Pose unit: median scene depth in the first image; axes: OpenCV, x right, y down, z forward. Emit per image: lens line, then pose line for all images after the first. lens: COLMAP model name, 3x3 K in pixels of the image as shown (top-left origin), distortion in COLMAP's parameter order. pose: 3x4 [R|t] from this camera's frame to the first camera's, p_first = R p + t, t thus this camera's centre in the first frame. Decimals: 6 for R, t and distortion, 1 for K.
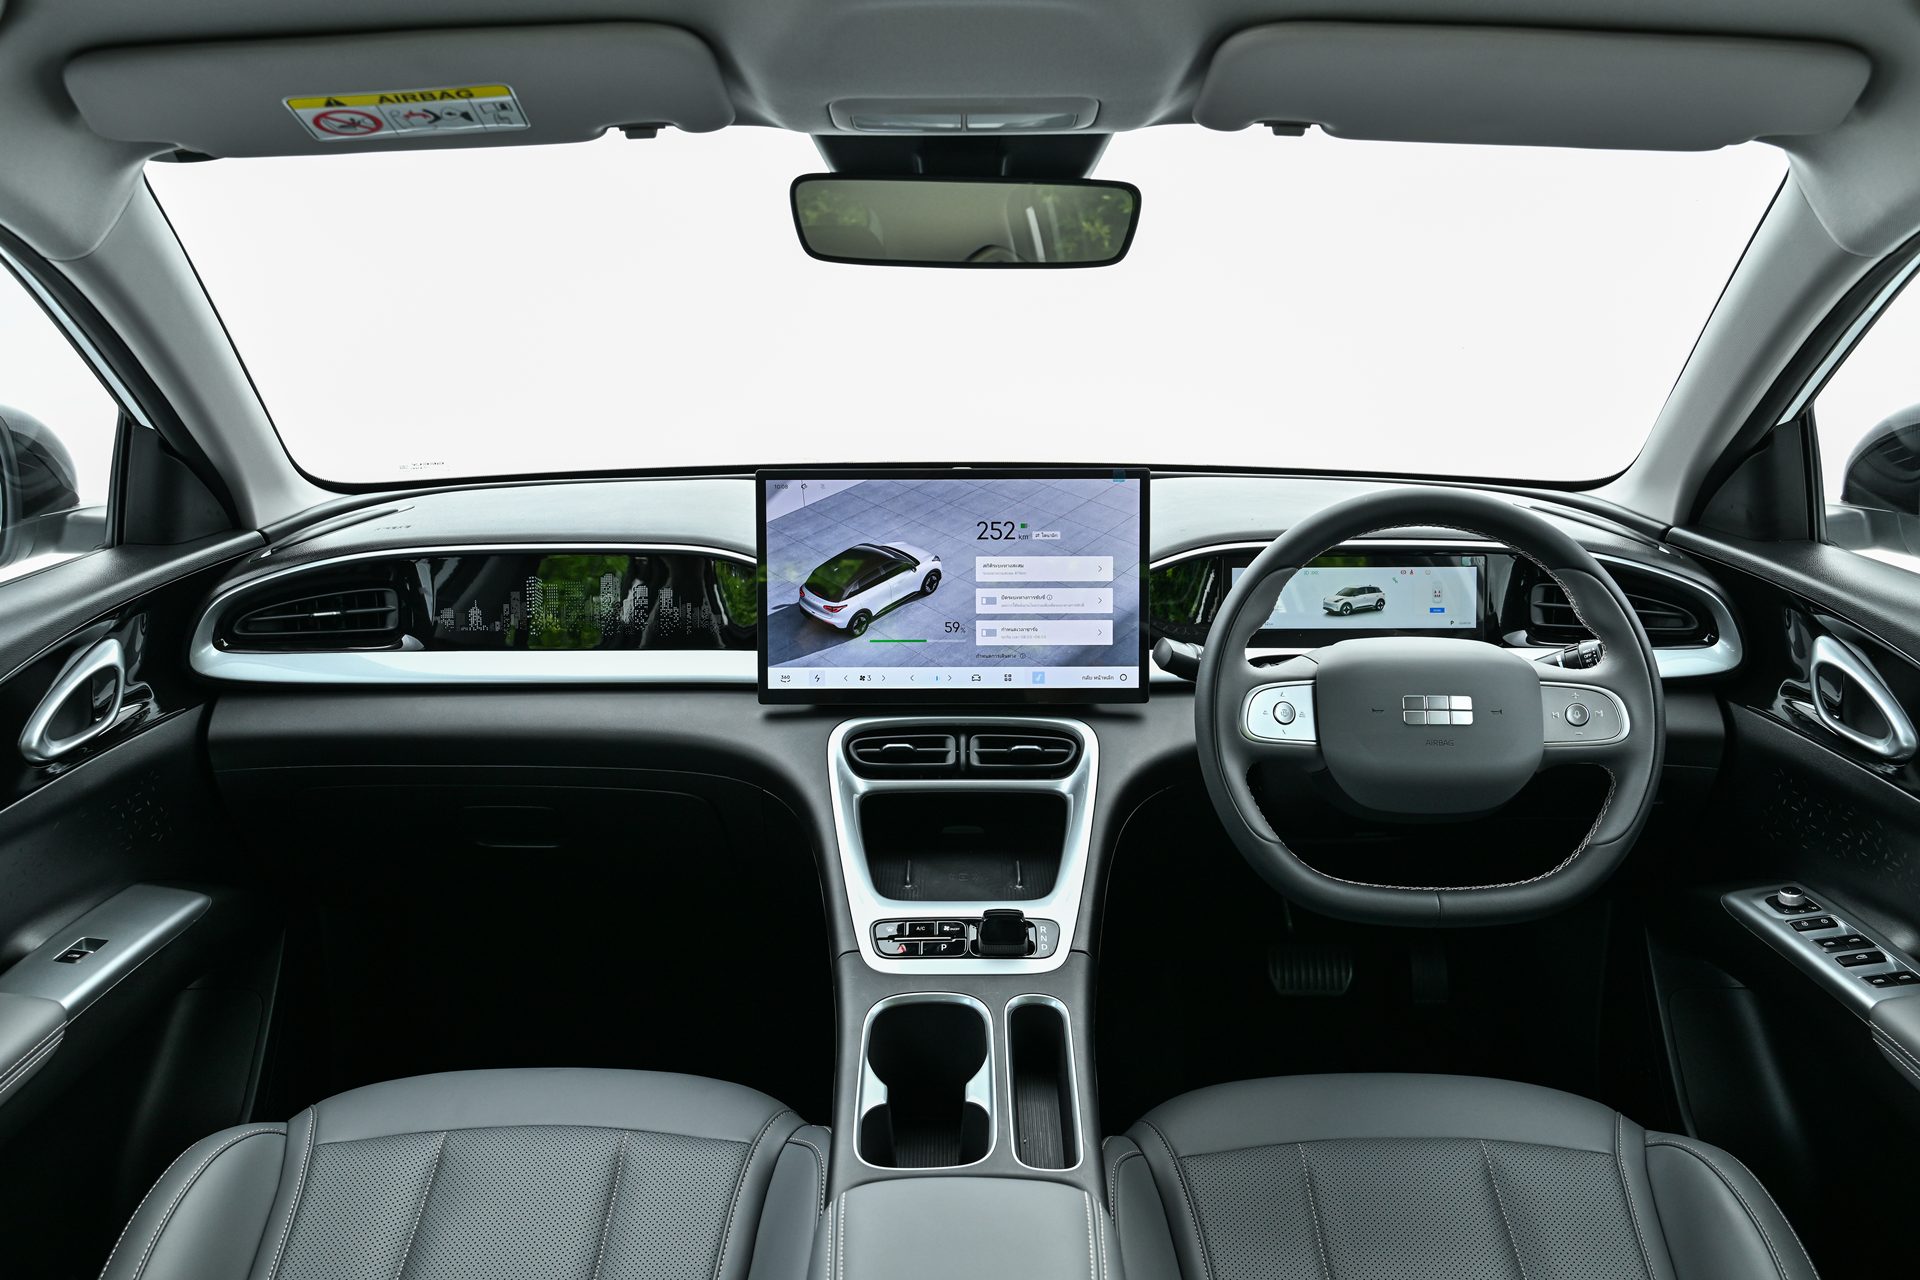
lens RADIAL K [[1556.4, 0, 960.0], [0, 1556.4, 640.0], [0, 0, 1]] dist [0.001891, -0.000734]
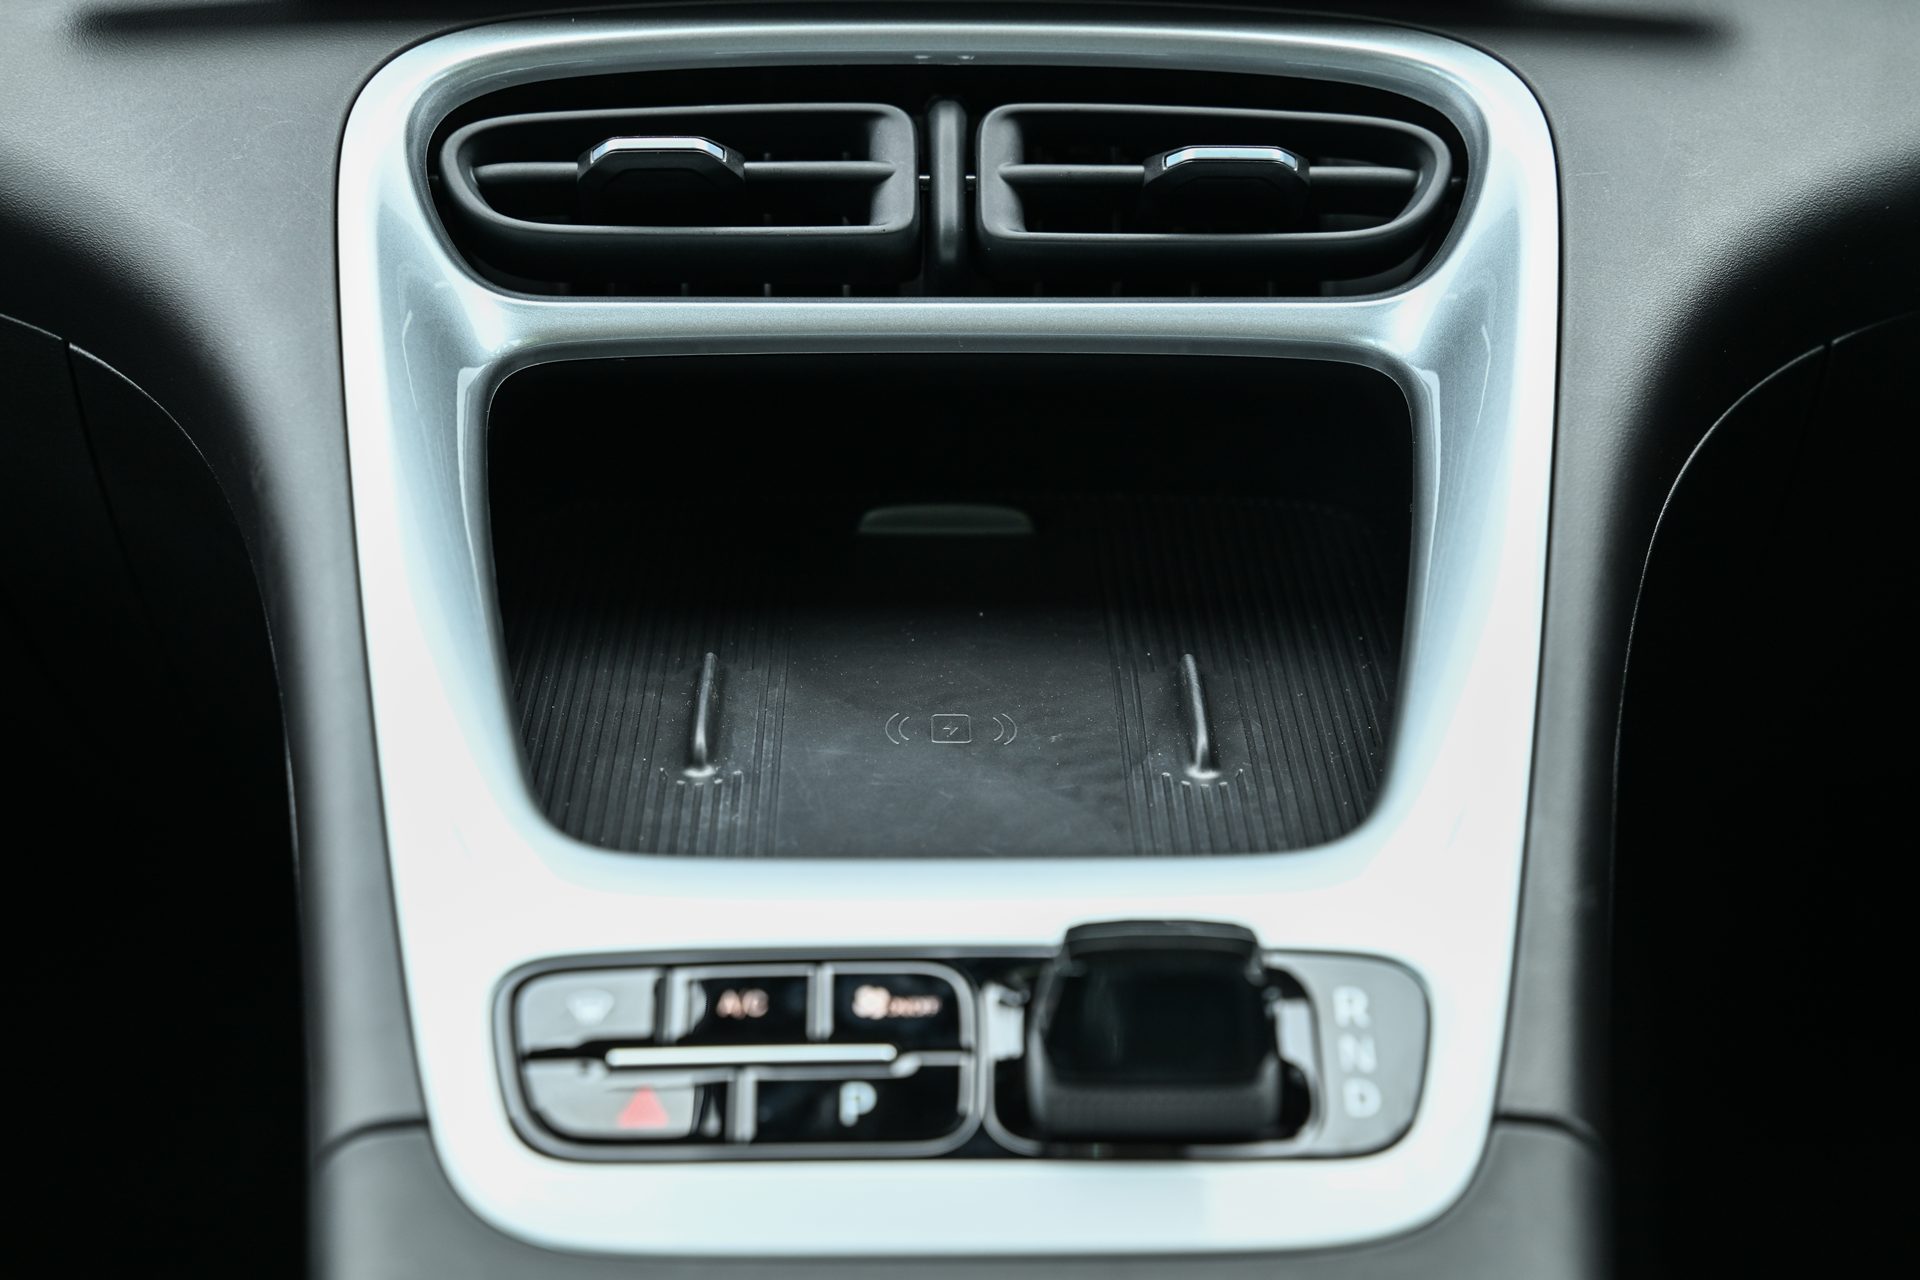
lens RADIAL K [[3244.4, 0, 960.0], [0, 3244.4, 640.0], [0, 0, 1]] dist [0.022247, 0.004781]
pose [[0.999916, 0.000989, 0.012913, -0.002426], [-0.002927, 0.988538, 0.150941, 0.067256], [-0.012615, -0.150966, 0.988458, 0.526313]]
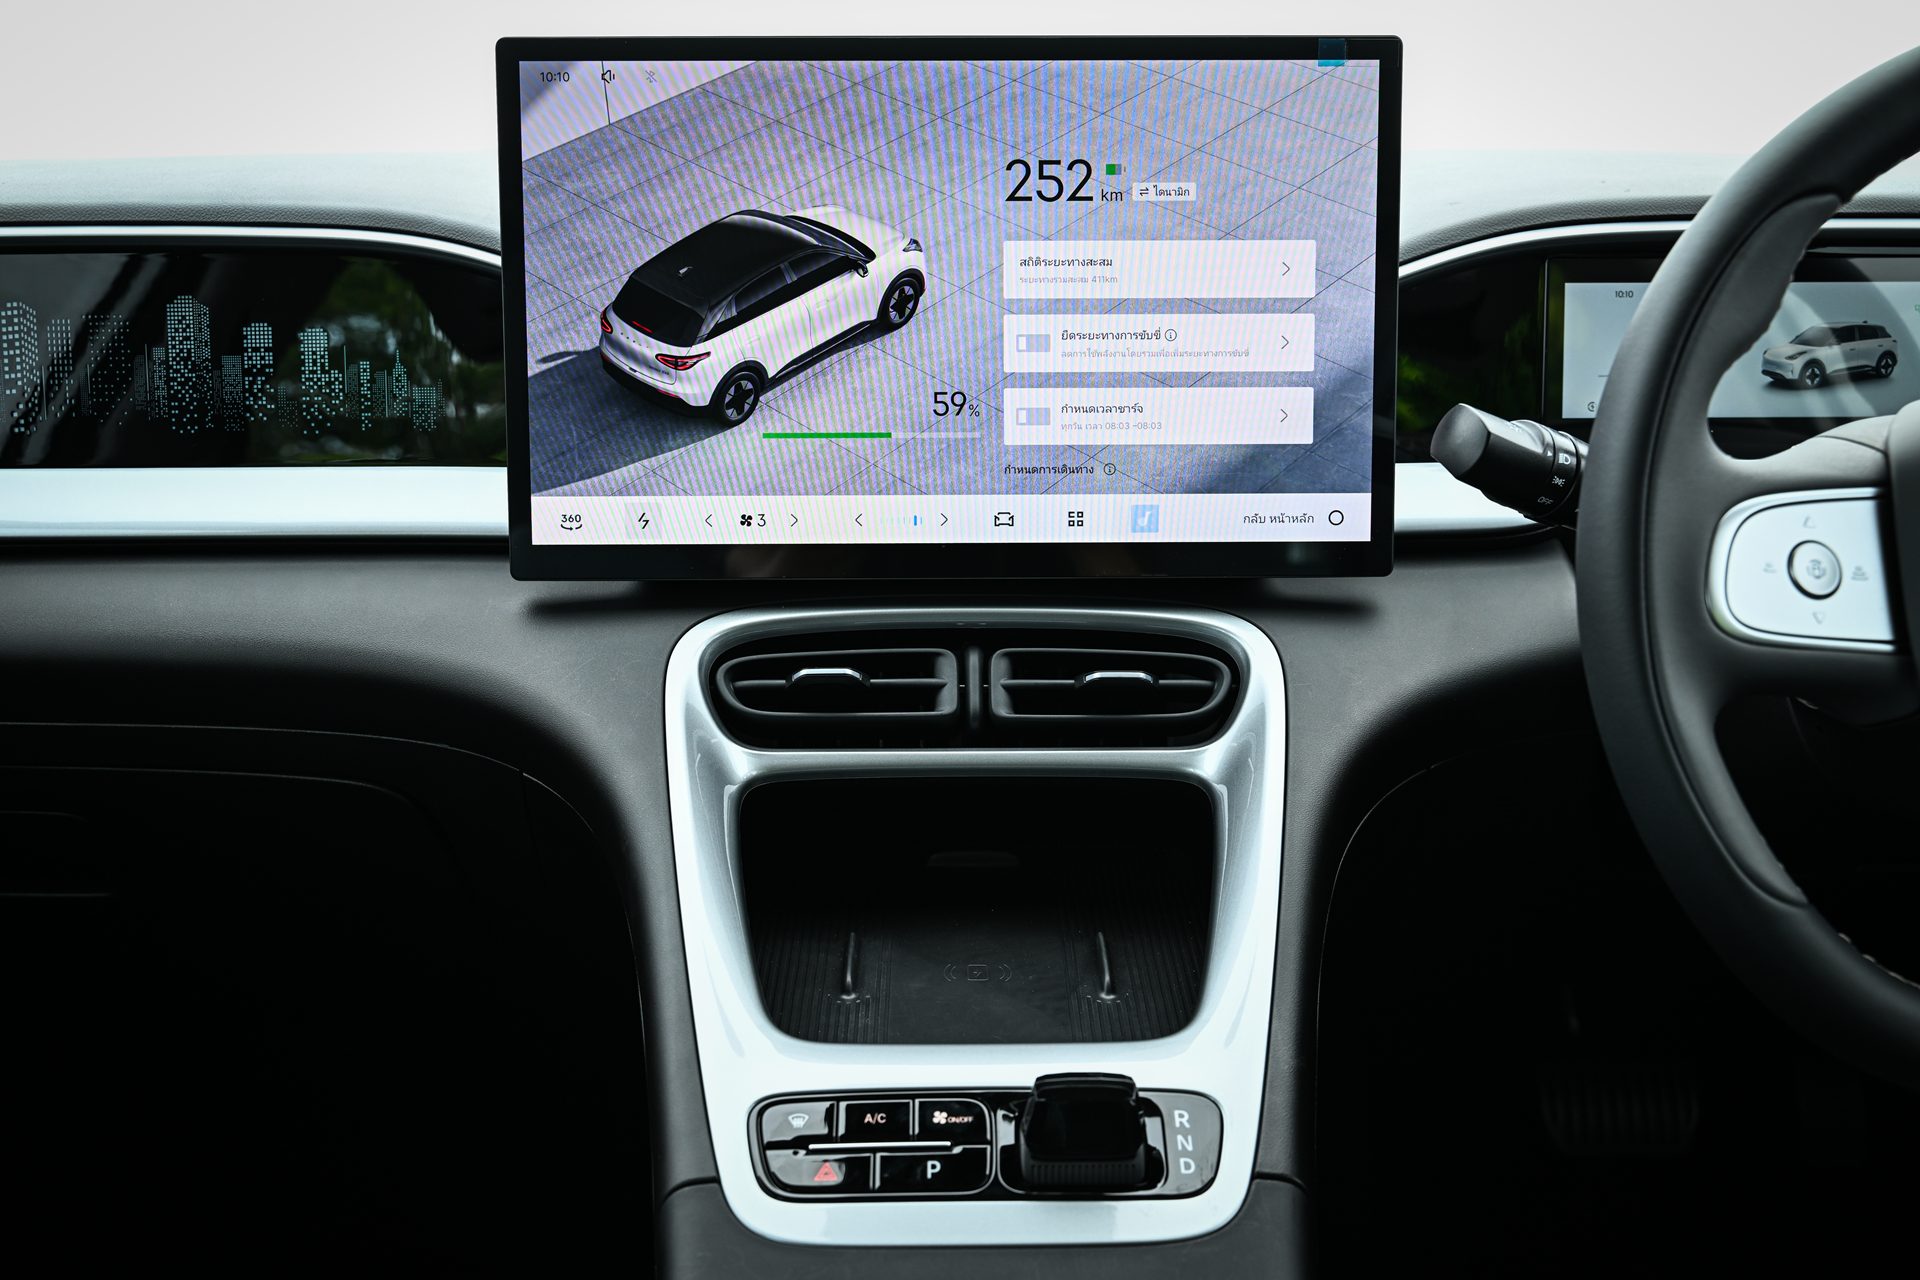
lens RADIAL K [[1971.7, 0, 960.0], [0, 1971.7, 640.0], [0, 0, 1]] dist [-0.011025, -0.013998]
pose [[0.999979, -0.002400, 0.005952, -0.005533], [0.002239, 0.999638, 0.026821, 0.043796], [-0.006015, -0.026807, 0.999623, 0.442402]]
